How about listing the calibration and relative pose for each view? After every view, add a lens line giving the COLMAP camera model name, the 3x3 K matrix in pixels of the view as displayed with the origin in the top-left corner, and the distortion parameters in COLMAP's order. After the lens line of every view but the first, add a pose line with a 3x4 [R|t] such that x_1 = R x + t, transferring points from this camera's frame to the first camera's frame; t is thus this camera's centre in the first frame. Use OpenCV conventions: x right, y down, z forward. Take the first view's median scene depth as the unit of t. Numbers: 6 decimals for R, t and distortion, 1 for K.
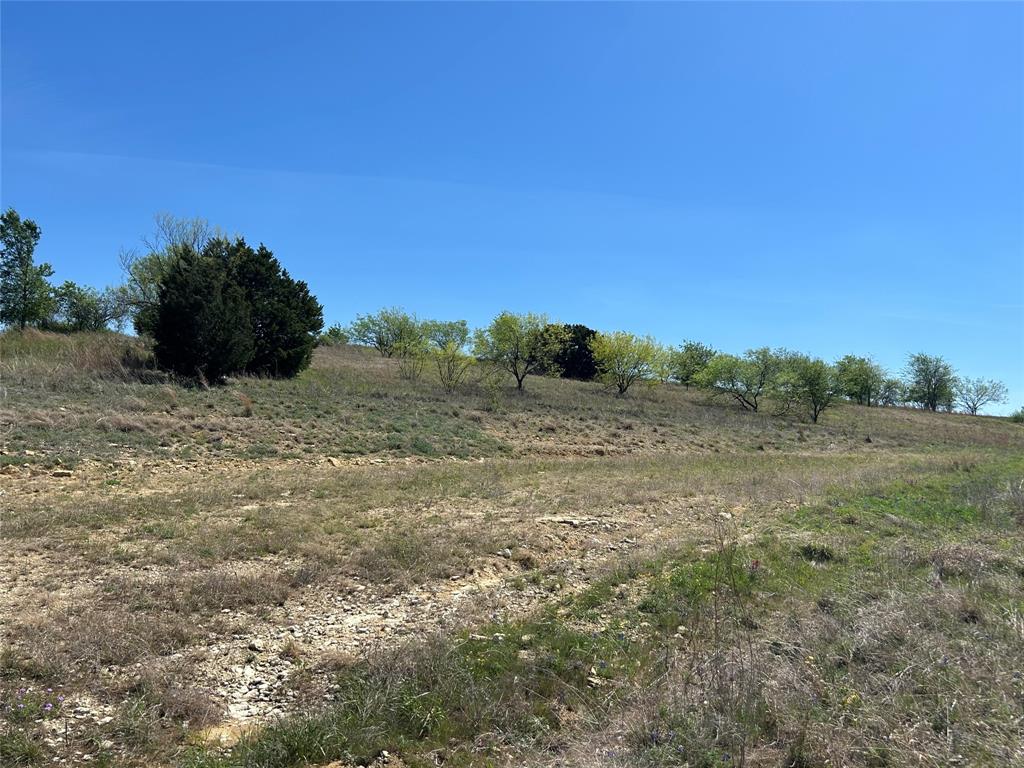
lens RADIAL K [[841.7, 0, 505.4], [0, 841.7, 382.3], [0, 0, 1]] dist [0.032205, -0.036769]
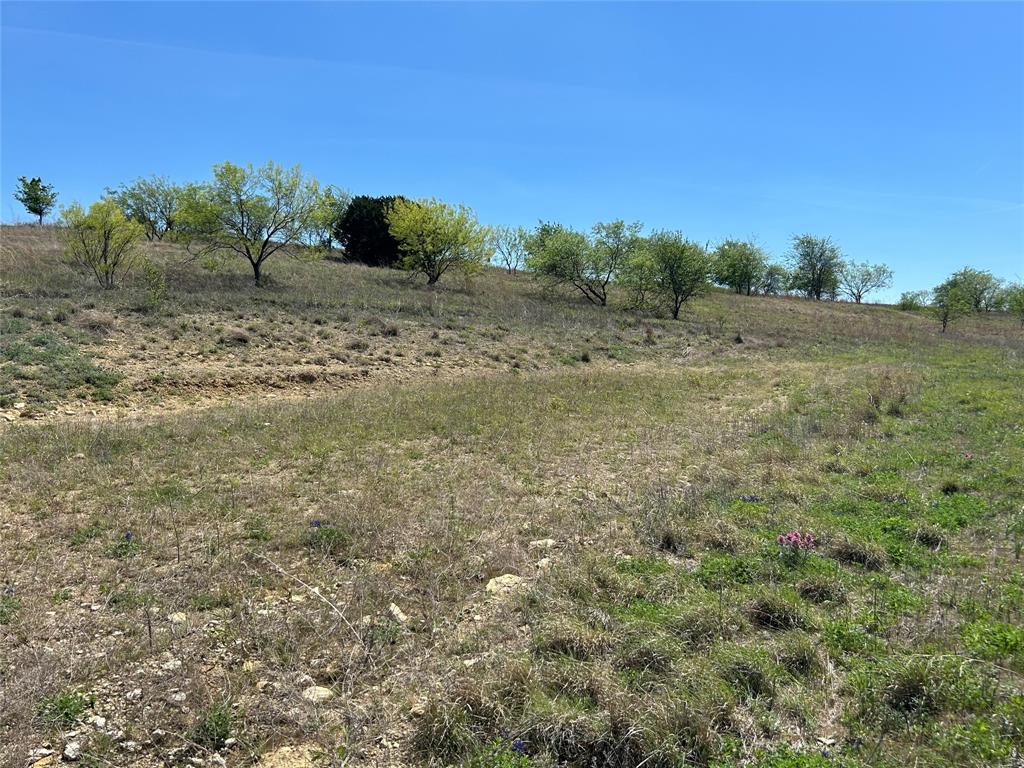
lens RADIAL K [[841.7, 0, 516.0], [0, 841.7, 384.6], [0, 0, 1]] dist [0.032205, -0.036769]
pose [[0.991248, -0.032431, 0.127970, 0.109024], [0.016249, 0.991958, 0.125524, 0.008854], [-0.131011, -0.122346, 0.983803, 0.228981]]
